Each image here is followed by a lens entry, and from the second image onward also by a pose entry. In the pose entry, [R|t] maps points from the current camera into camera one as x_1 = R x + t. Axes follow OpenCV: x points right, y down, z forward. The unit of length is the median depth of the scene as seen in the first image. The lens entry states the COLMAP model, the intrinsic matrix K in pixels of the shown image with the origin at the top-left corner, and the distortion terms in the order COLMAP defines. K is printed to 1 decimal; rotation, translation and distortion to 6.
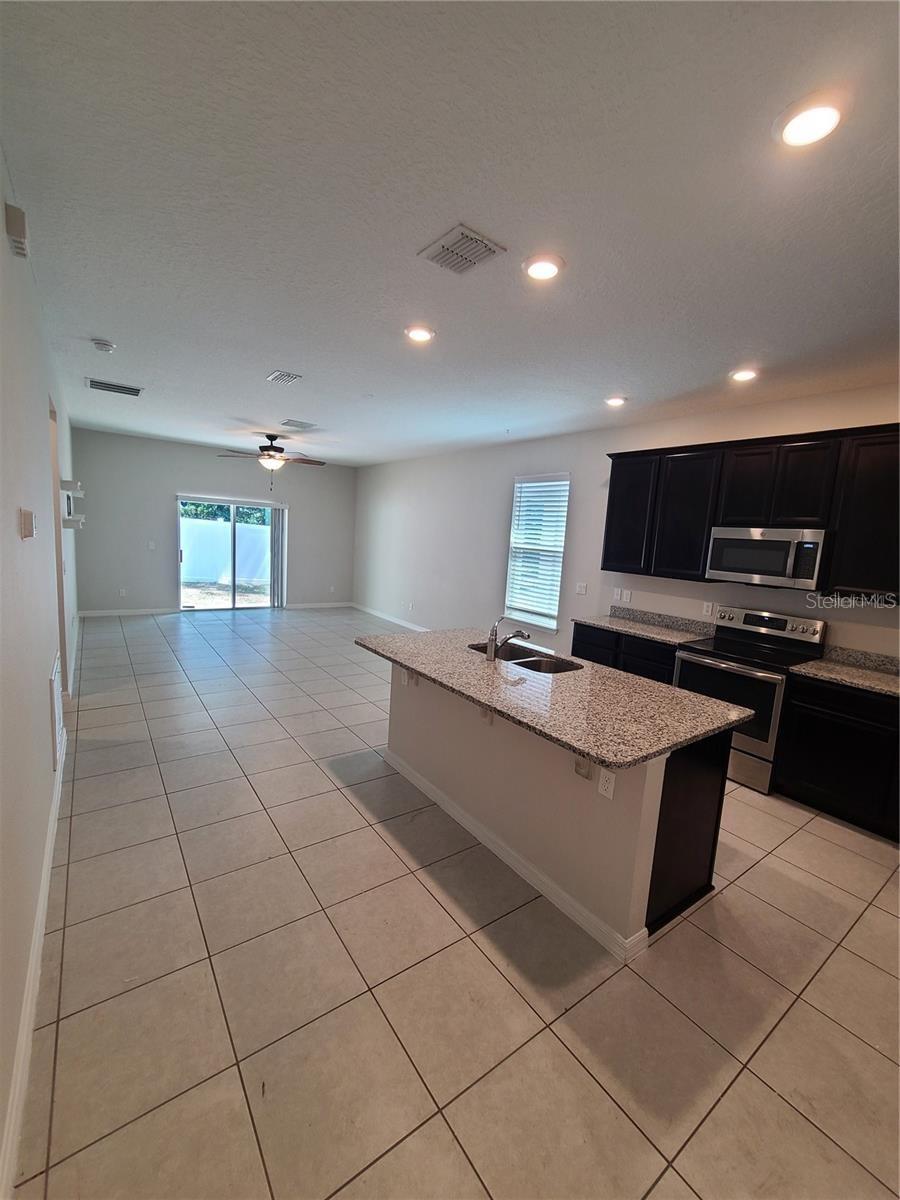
lens RADIAL K [[490.5, 0, 452.7], [0, 490.5, 603.3], [0, 0, 1]] dist [-0.001682, -0.000716]
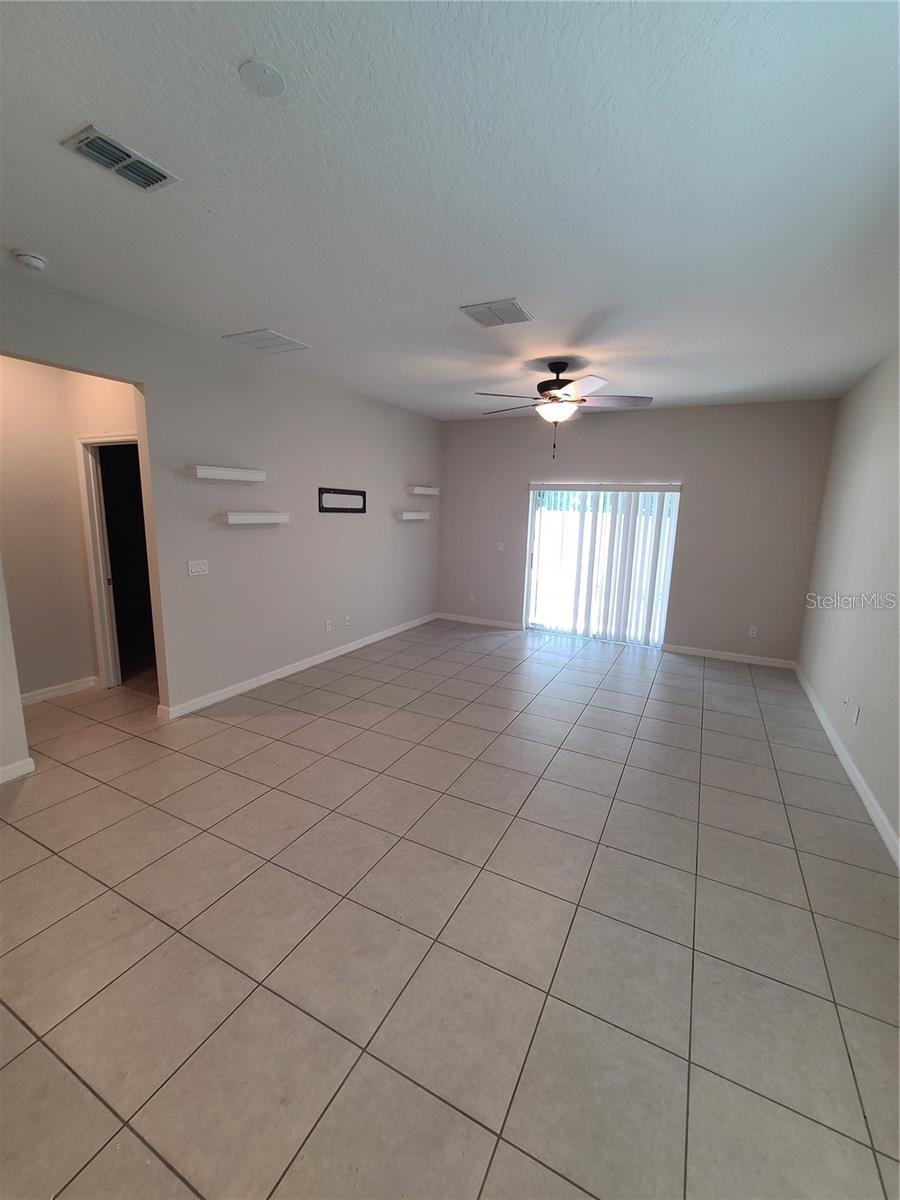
lens RADIAL K [[490.5, 0, 455.1], [0, 490.5, 598.2], [0, 0, 1]] dist [-0.001682, -0.000716]
pose [[0.449971, 0.113066, -0.885857, 0.125408], [-0.126125, 0.990056, 0.062300, -0.084606], [0.884092, 0.083695, 0.459757, 0.646443]]
